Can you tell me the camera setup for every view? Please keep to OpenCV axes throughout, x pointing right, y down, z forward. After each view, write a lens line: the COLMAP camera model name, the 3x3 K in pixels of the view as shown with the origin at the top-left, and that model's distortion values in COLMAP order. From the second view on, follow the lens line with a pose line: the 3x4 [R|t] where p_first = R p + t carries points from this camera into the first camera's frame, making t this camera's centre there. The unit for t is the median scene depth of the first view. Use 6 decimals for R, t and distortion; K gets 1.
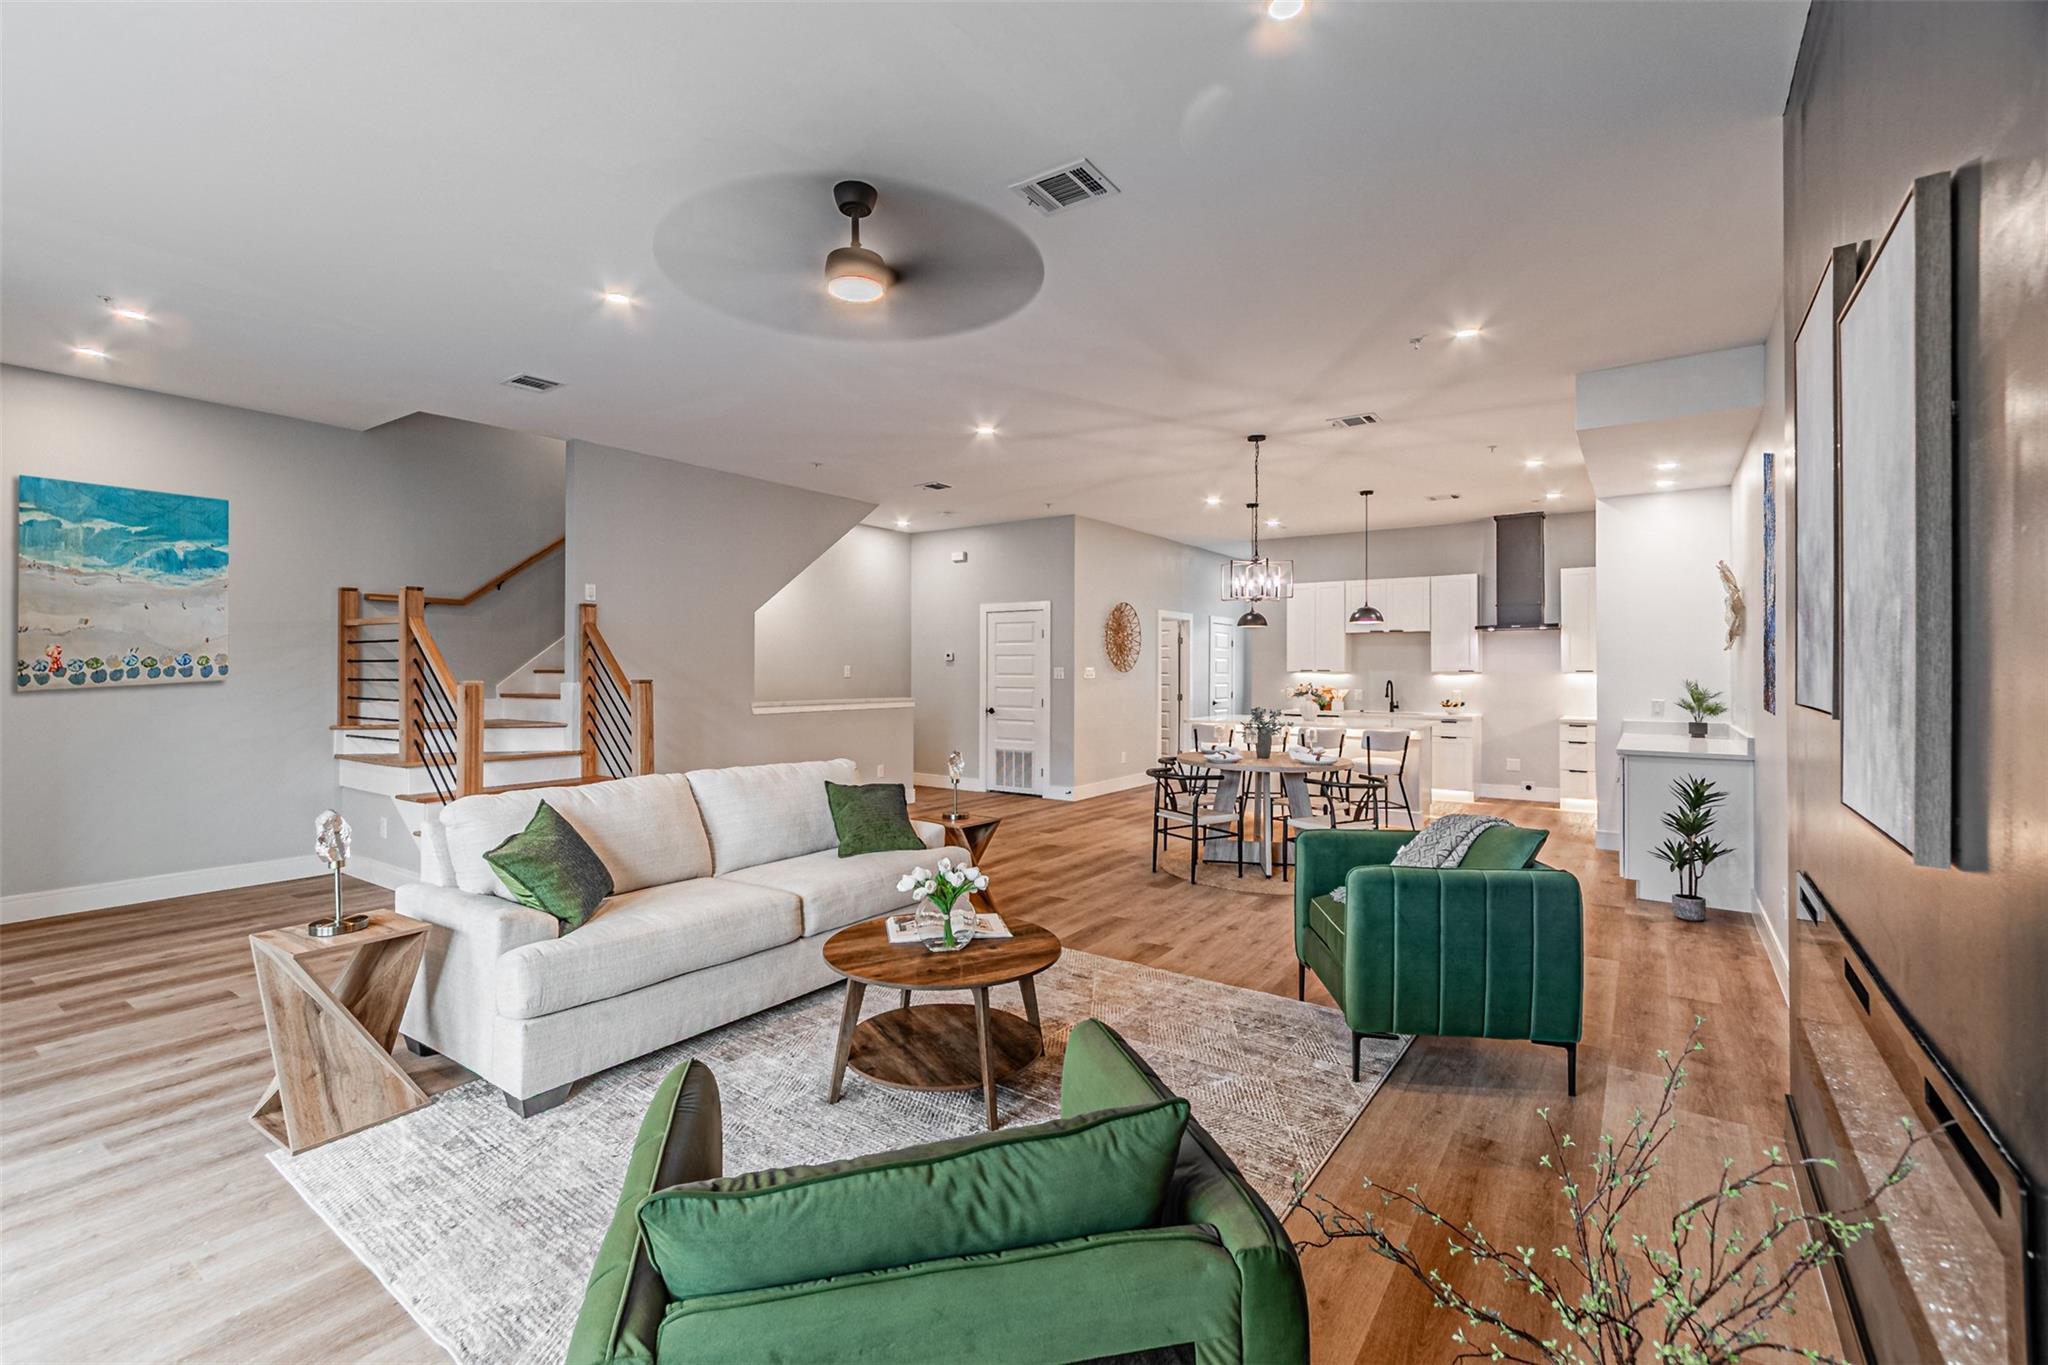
lens RADIAL K [[904.7, 0, 1011.6], [0, 904.7, 673.5], [0, 0, 1]] dist [0.007806, -0.003169]
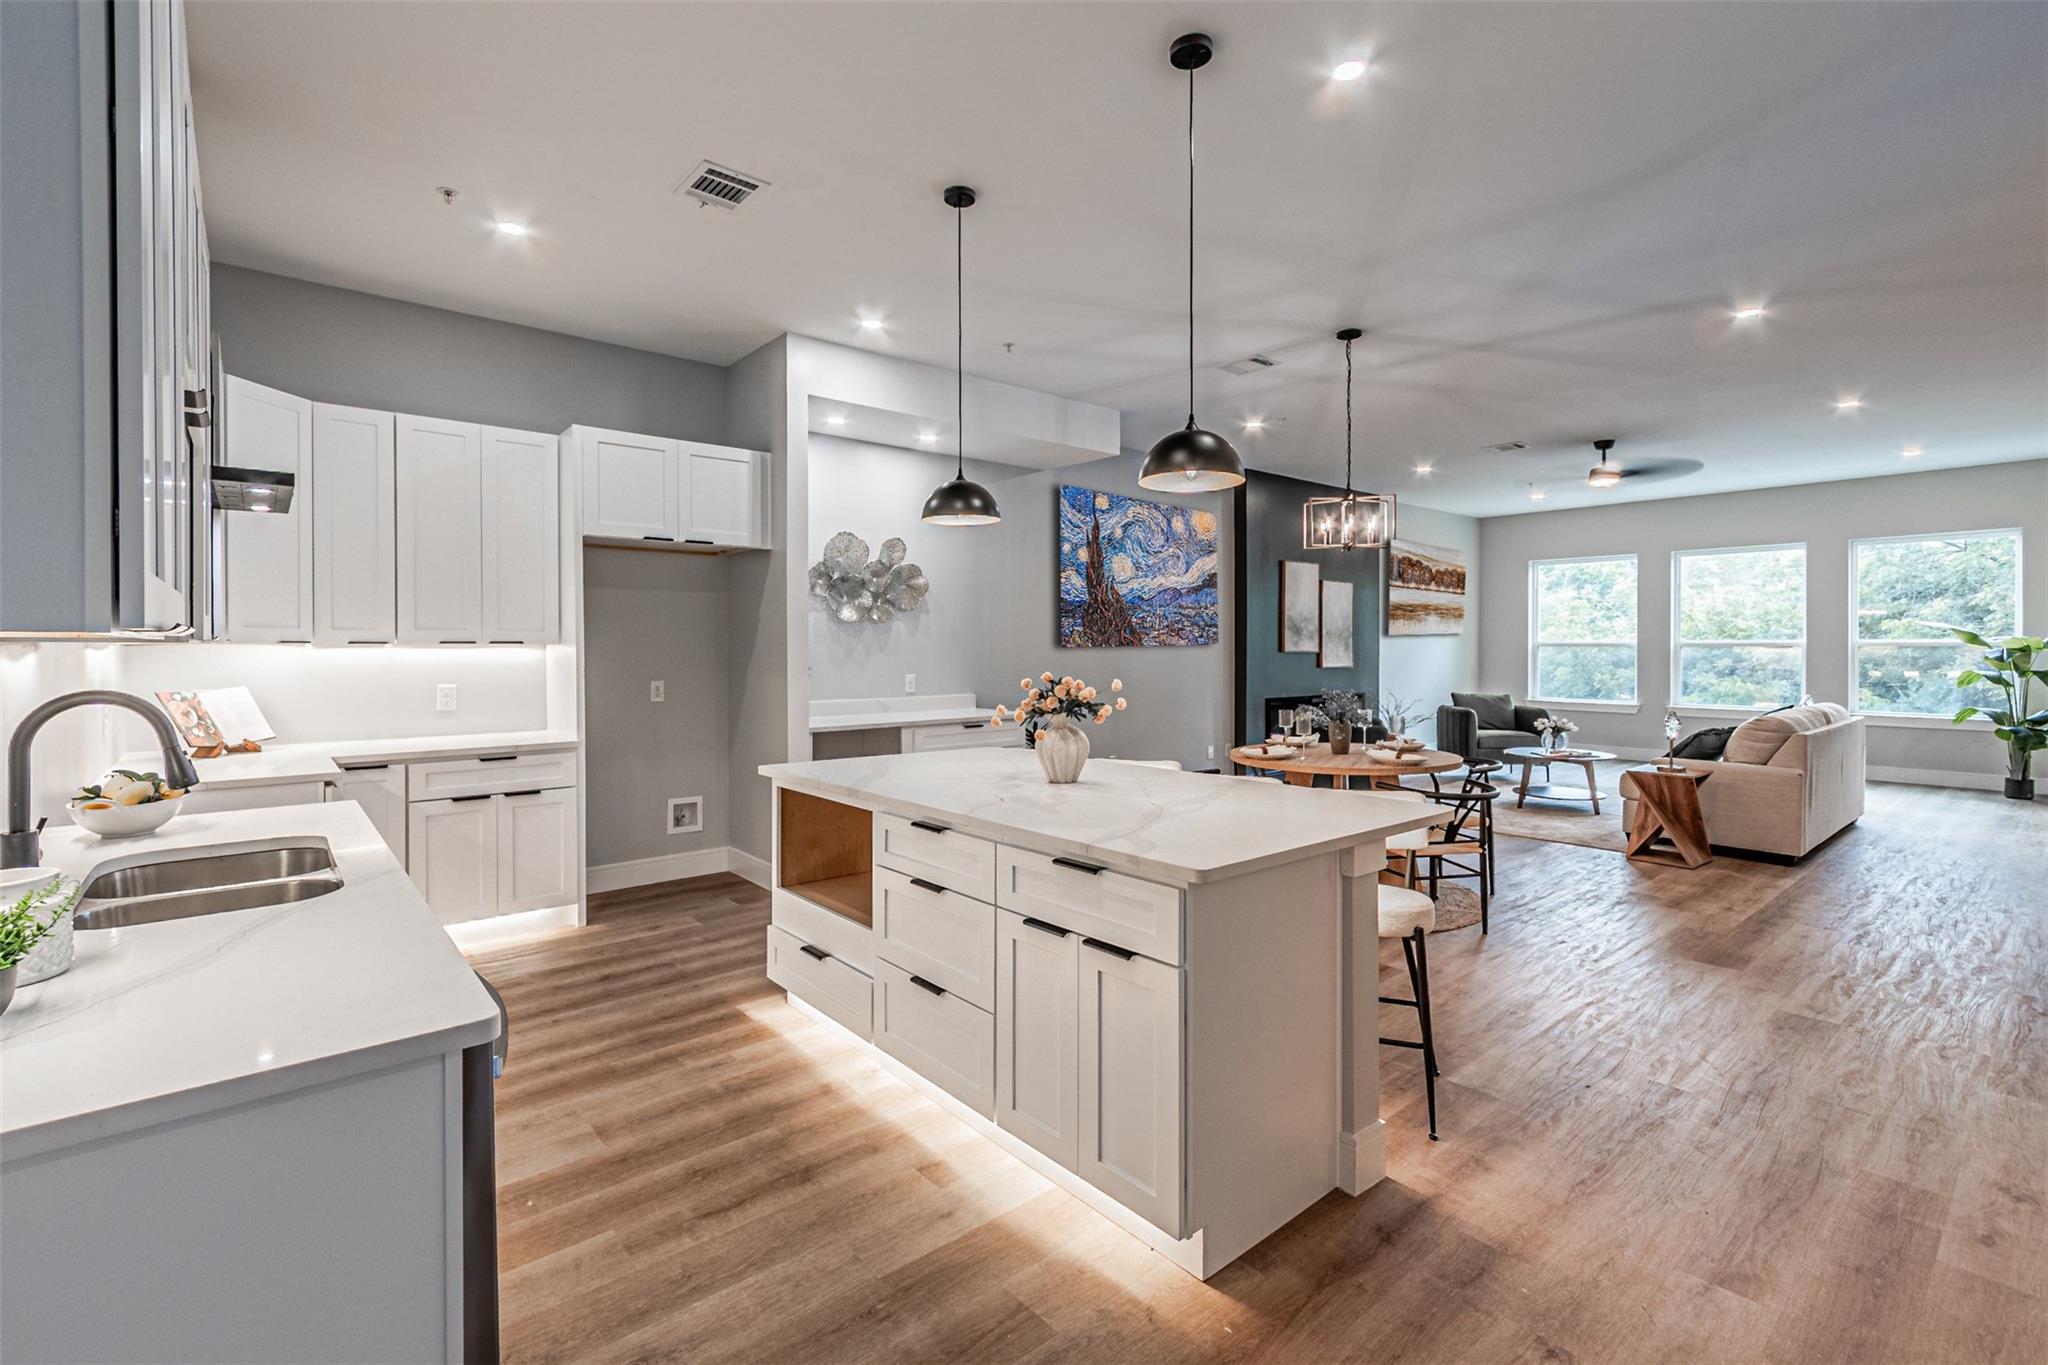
lens RADIAL K [[904.7, 0, 1015.0], [0, 904.7, 651.1], [0, 0, 1]] dist [0.007806, -0.003169]
pose [[-0.968388, -0.001972, 0.249442, 0.345830], [0.000130, 0.999965, 0.008411, -0.000183], [-0.249449, 0.008178, -0.968353, 1.770653]]
